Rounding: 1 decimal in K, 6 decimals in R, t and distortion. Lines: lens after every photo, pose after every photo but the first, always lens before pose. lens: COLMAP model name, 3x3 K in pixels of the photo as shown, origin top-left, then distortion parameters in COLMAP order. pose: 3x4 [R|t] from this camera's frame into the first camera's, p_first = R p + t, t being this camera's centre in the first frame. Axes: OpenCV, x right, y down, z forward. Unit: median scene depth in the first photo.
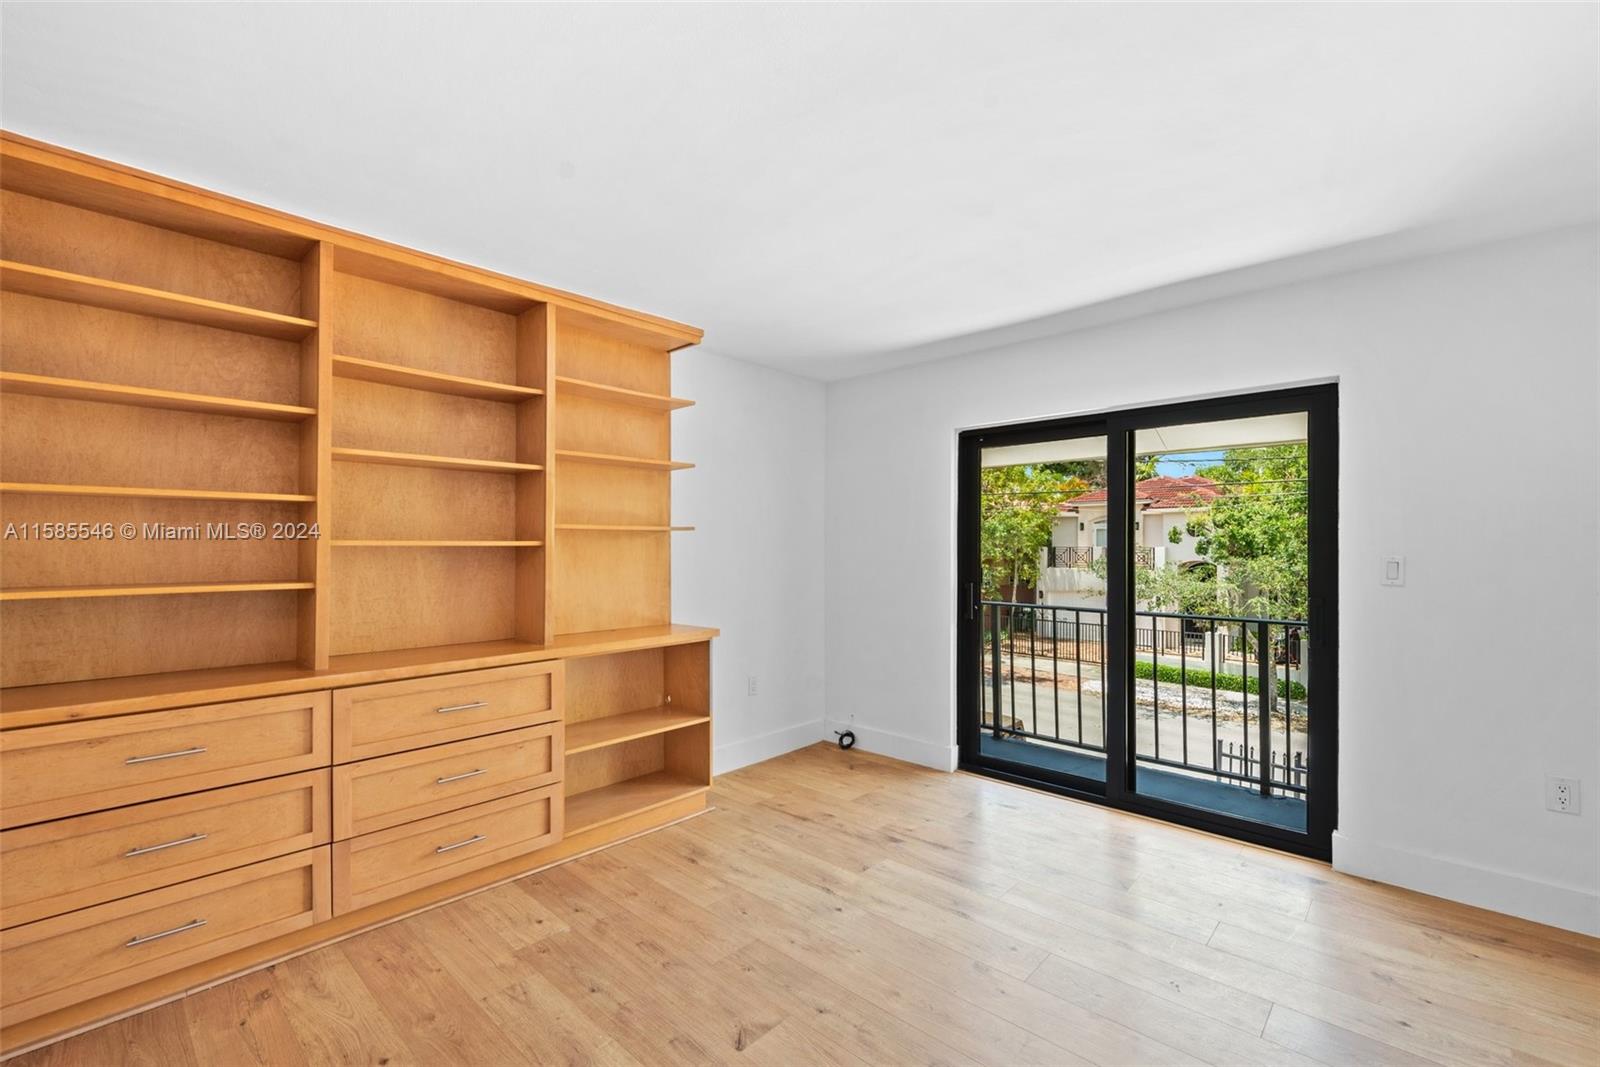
lens RADIAL K [[687.5, 0, 804.2], [0, 687.5, 559.4], [0, 0, 1]] dist [0.015561, 0.000170]
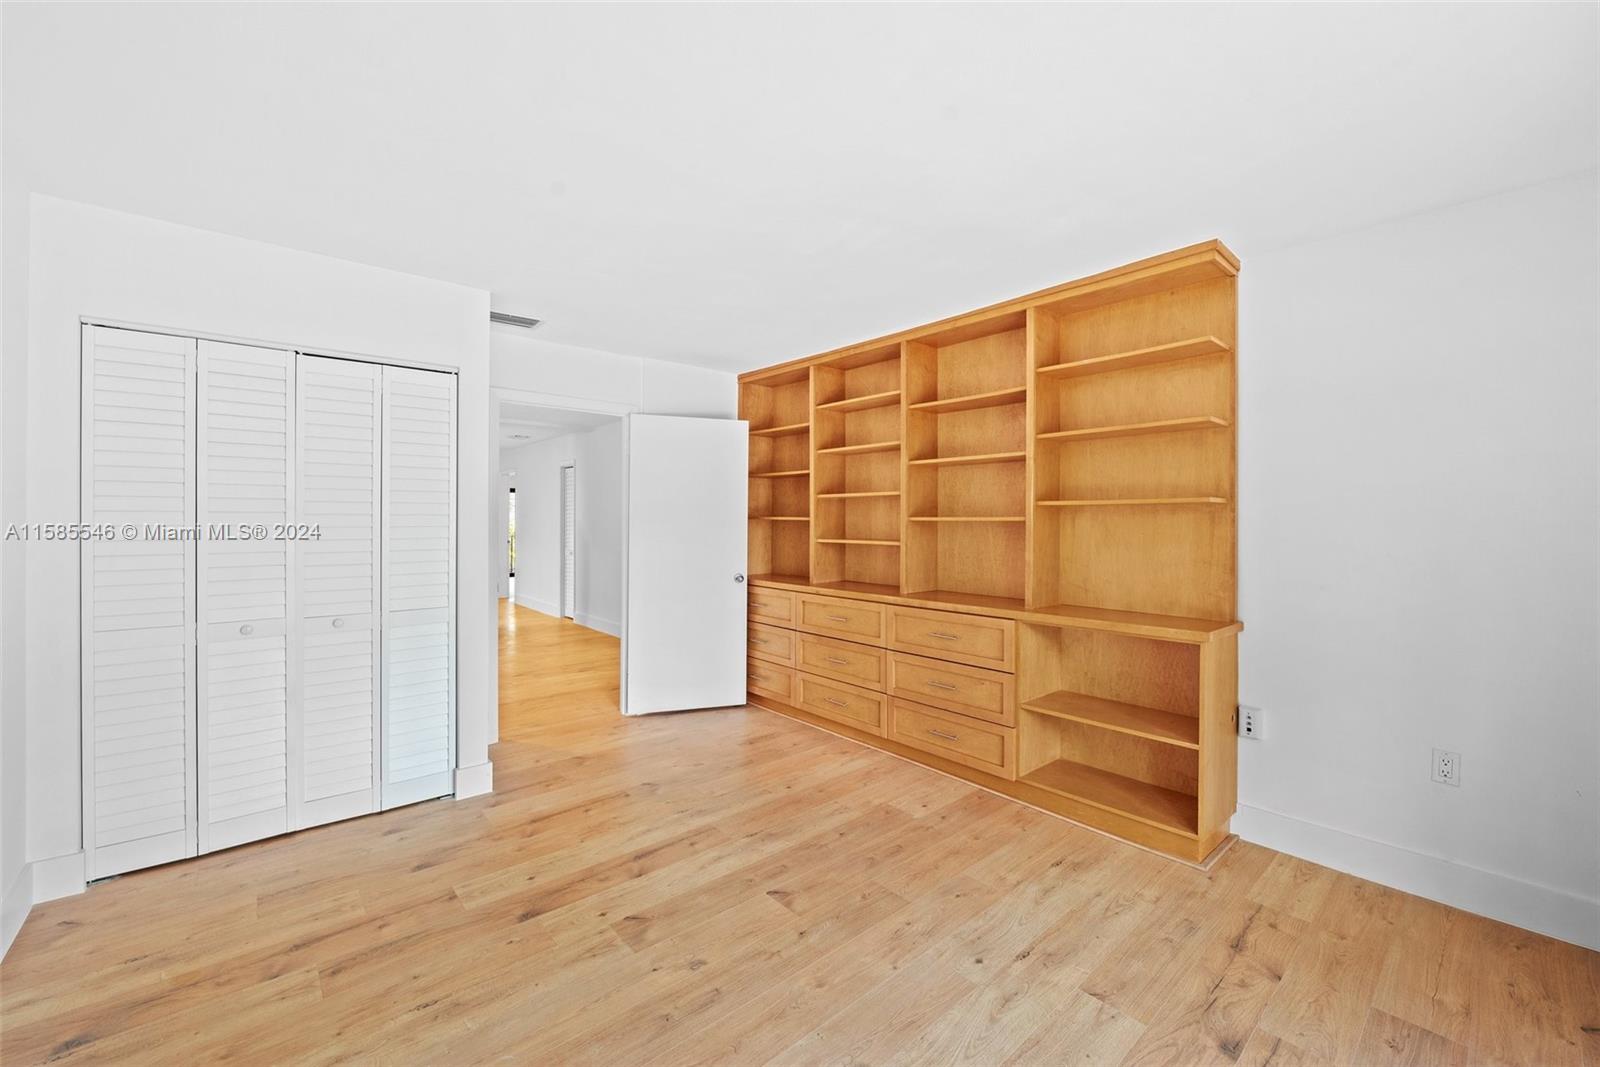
lens RADIAL K [[642.9, 0, 806.5], [0, 642.9, 521.5], [0, 0, 1]] dist [-0.003580, 0.000284]
pose [[-0.091526, 0.000953, -0.995802, 0.758556], [-0.024854, 0.999686, 0.003241, -0.013463], [0.995492, 0.025046, -0.091474, 0.777246]]
